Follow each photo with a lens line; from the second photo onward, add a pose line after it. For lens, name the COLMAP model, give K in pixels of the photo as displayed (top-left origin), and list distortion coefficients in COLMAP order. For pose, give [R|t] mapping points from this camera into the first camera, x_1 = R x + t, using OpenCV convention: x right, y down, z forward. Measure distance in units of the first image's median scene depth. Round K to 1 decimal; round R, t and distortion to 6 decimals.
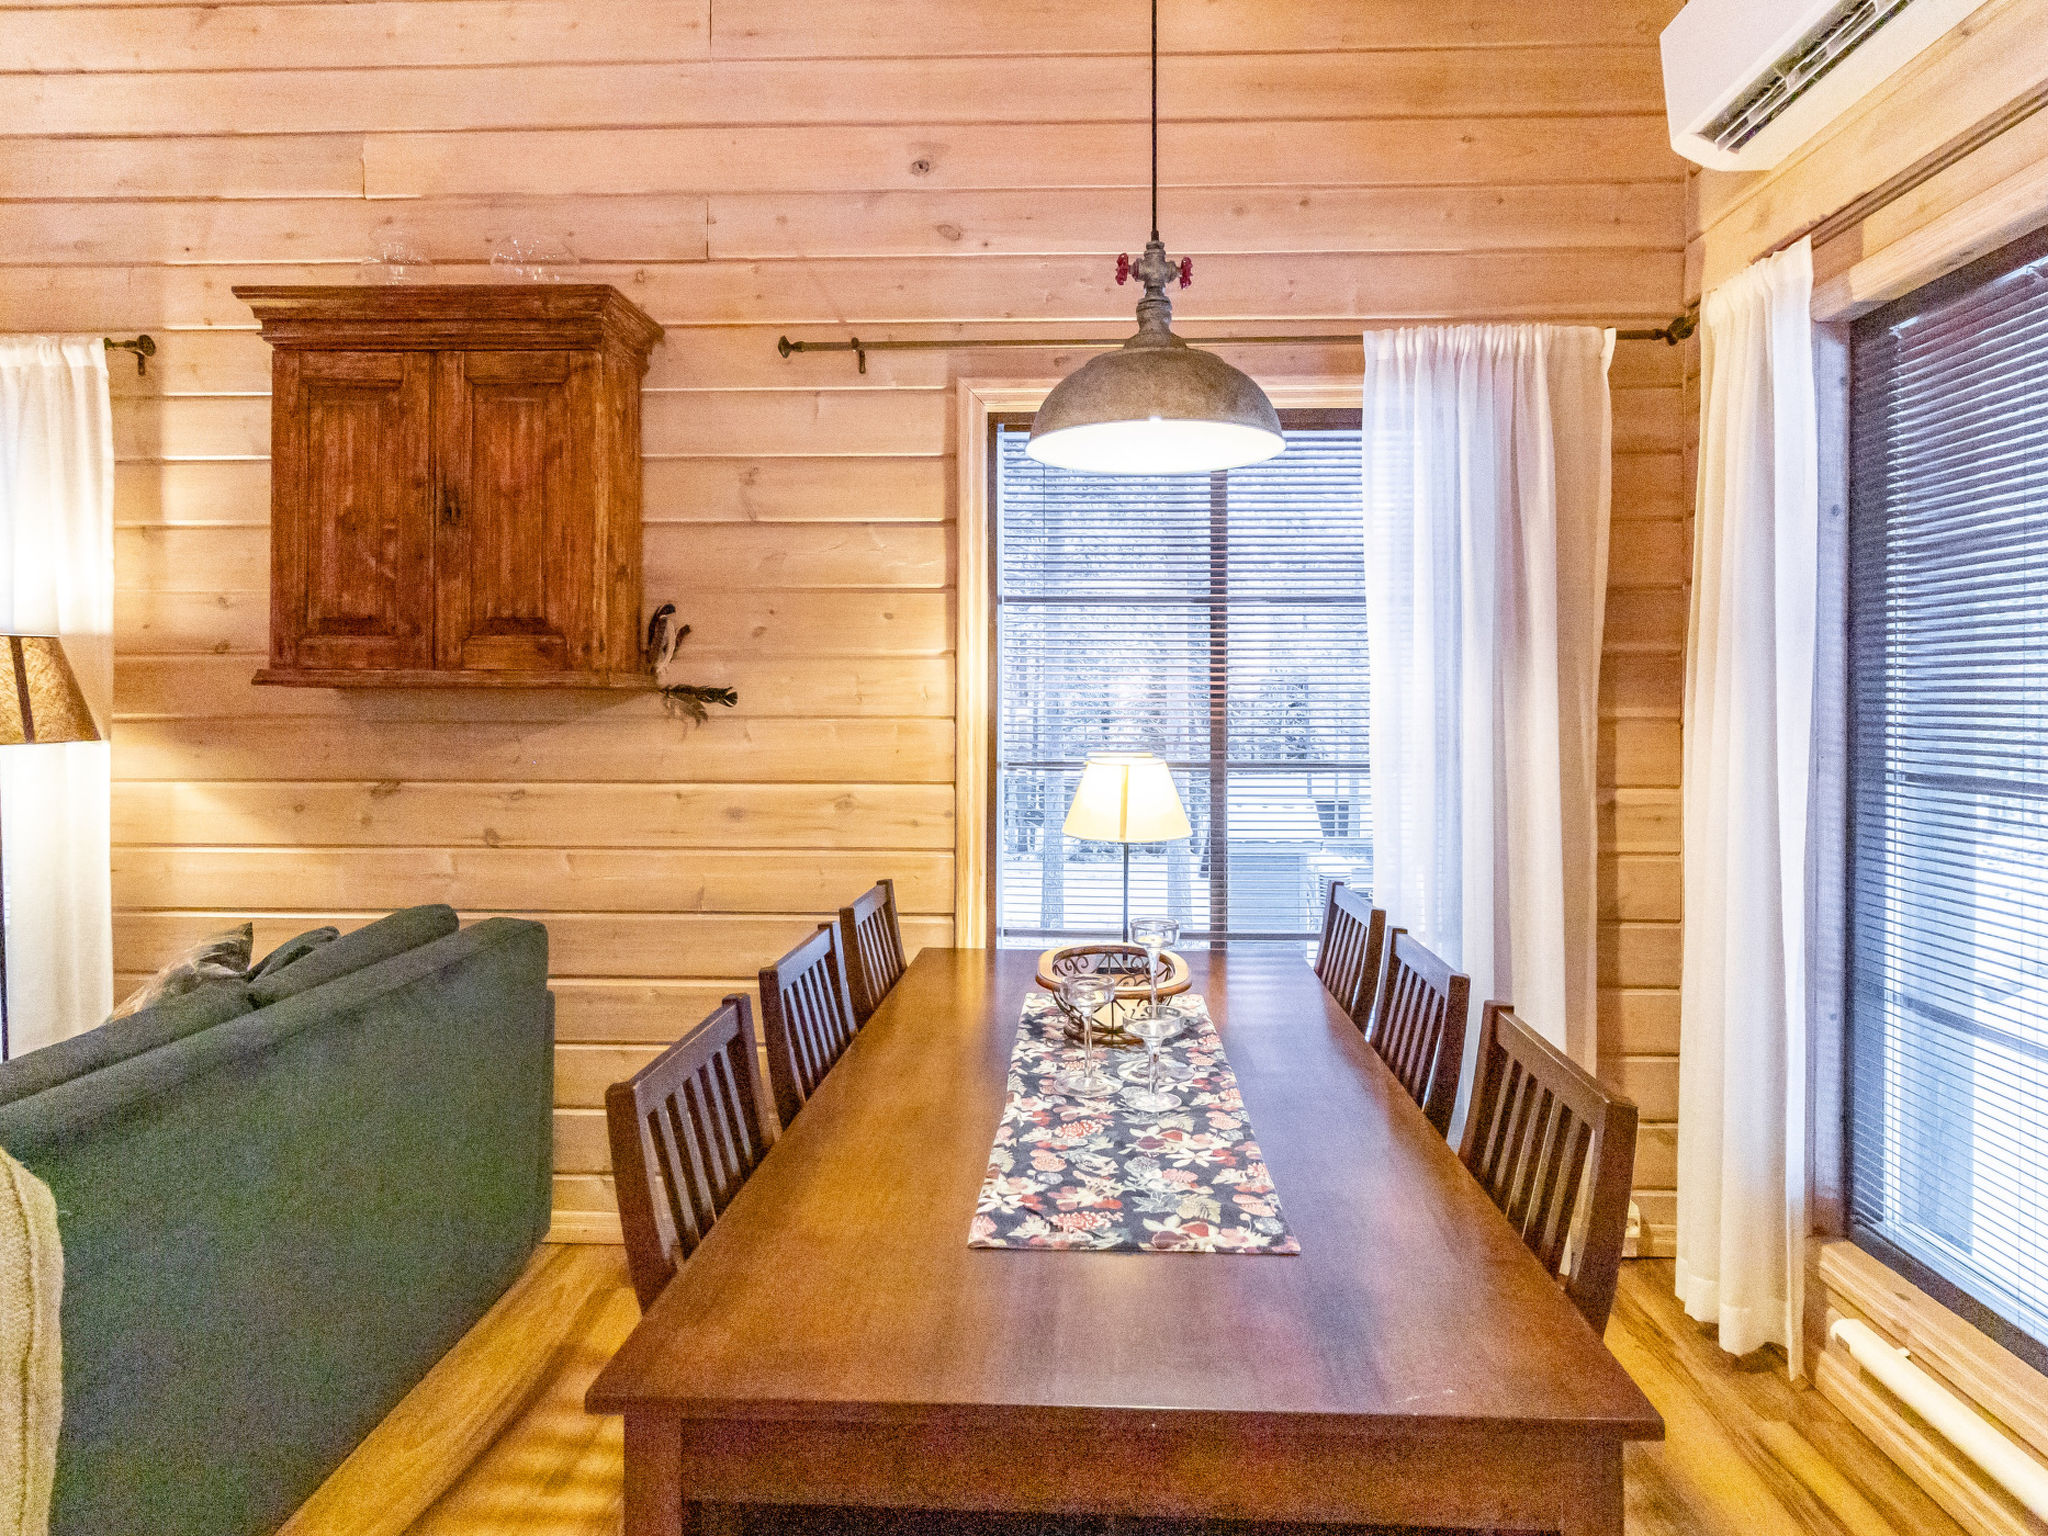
lens RADIAL K [[1163.4, 0, 1056.8], [0, 1163.4, 717.9], [0, 0, 1]] dist [0.005800, -0.001896]
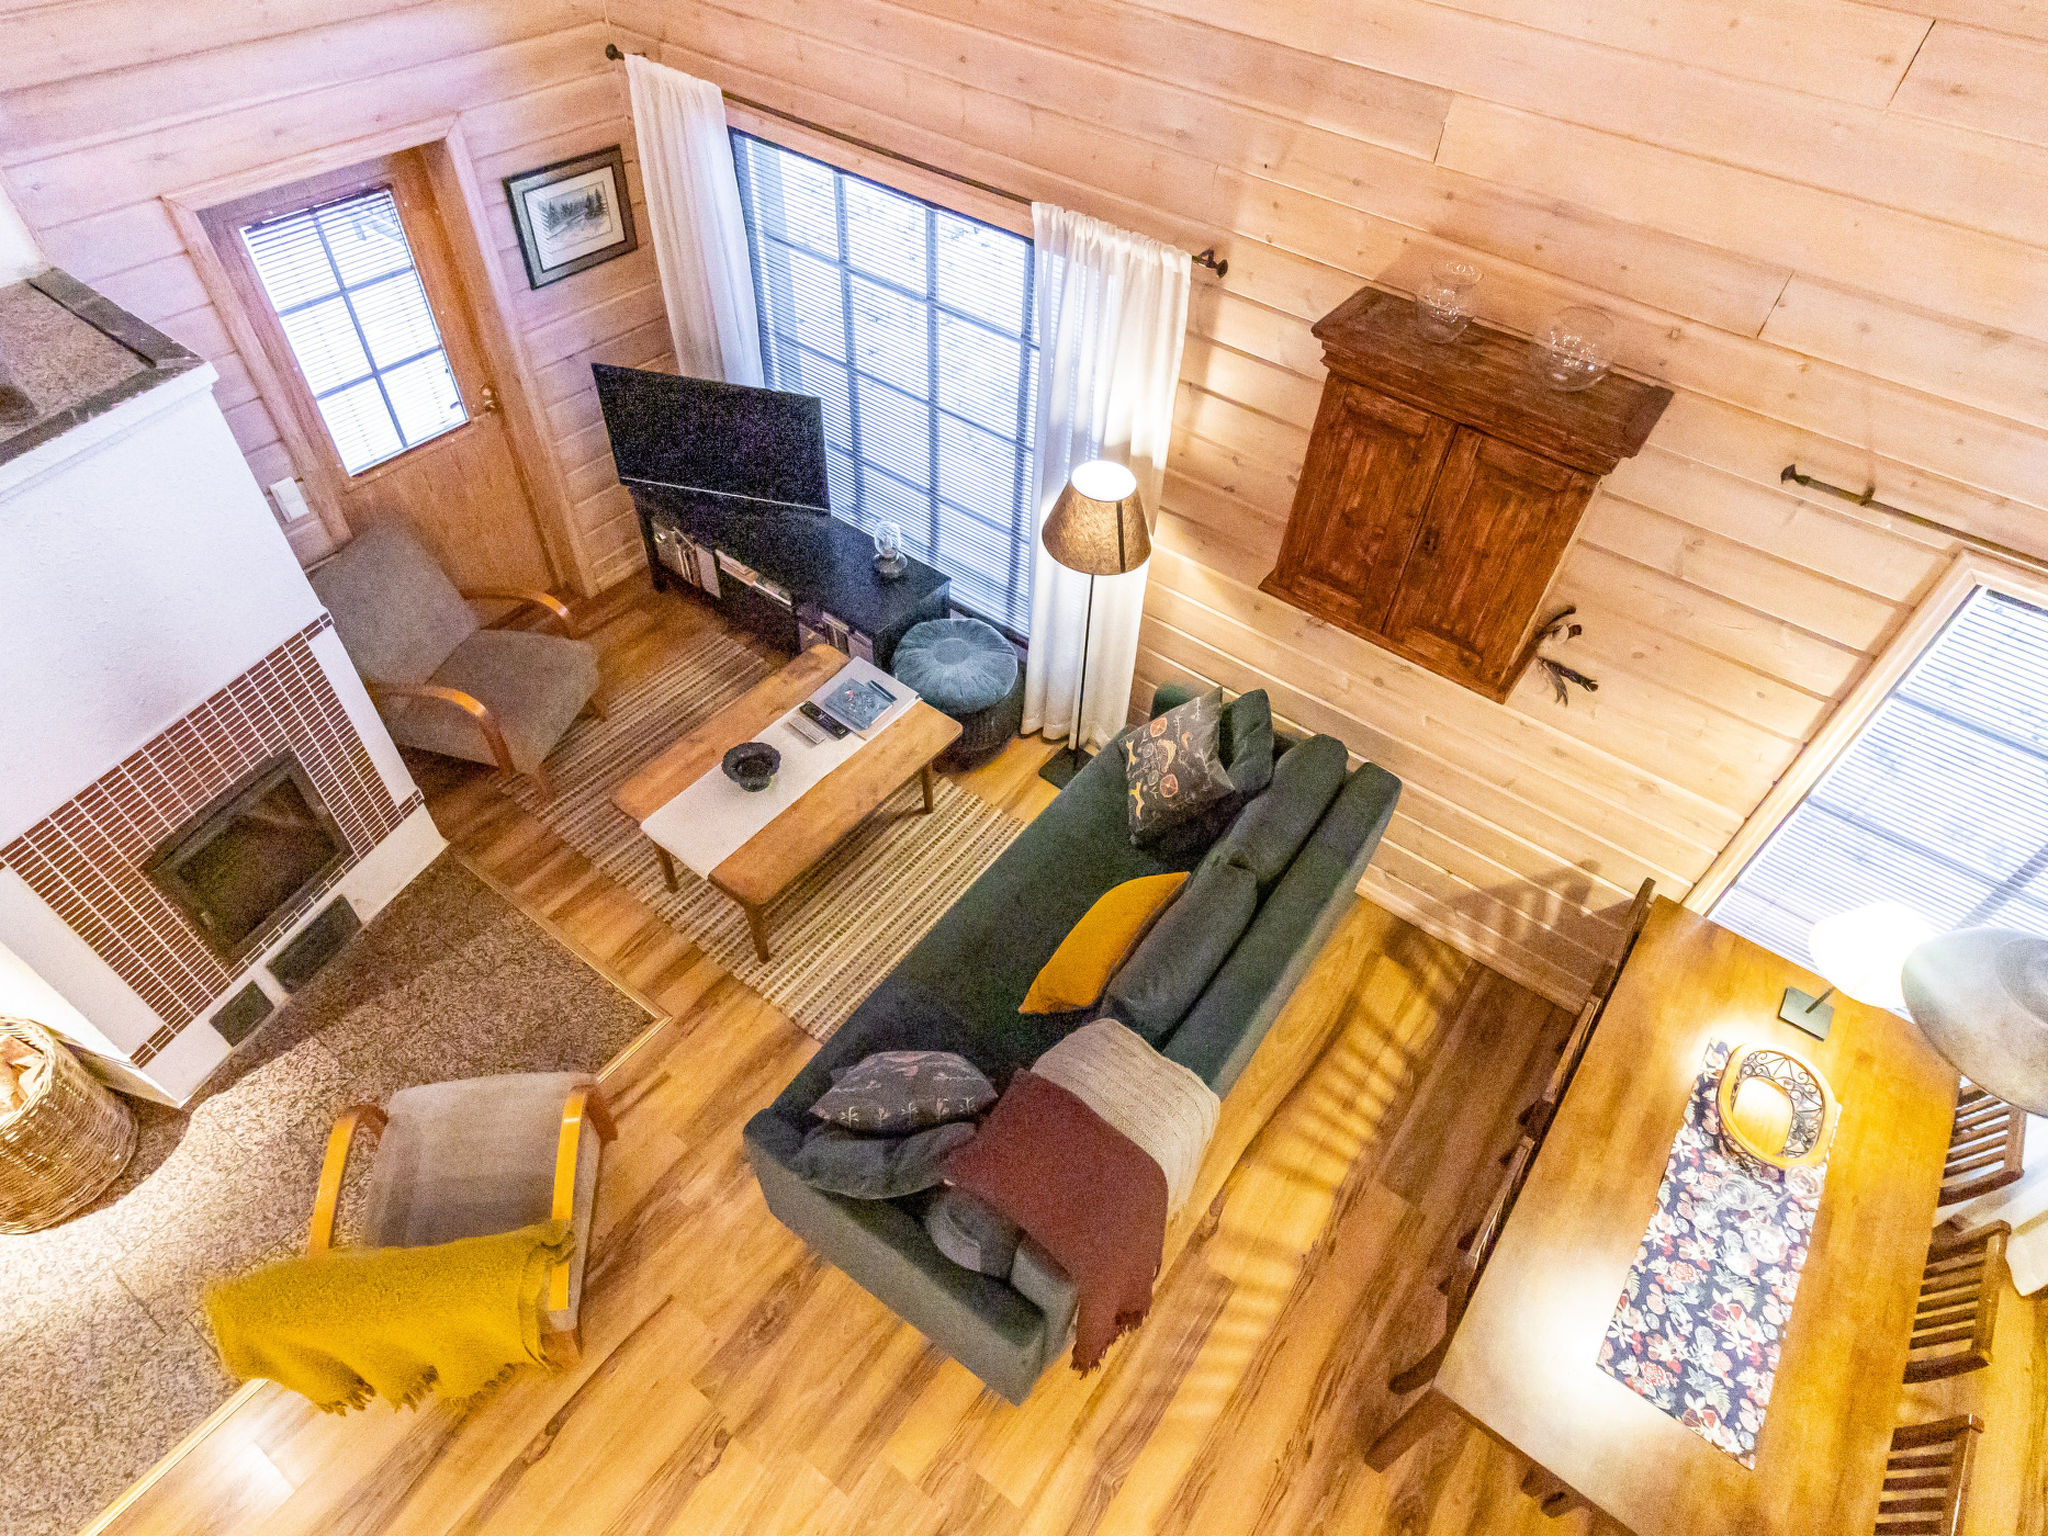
lens RADIAL K [[1163.4, 0, 1037.9], [0, 1163.4, 765.7], [0, 0, 1]] dist [0.005800, -0.001896]
pose [[0.829368, 0.440747, -0.343352, -0.334630], [-0.056167, 0.677214, 0.733640, -0.900635], [0.555872, -0.589172, 0.586415, -0.096902]]
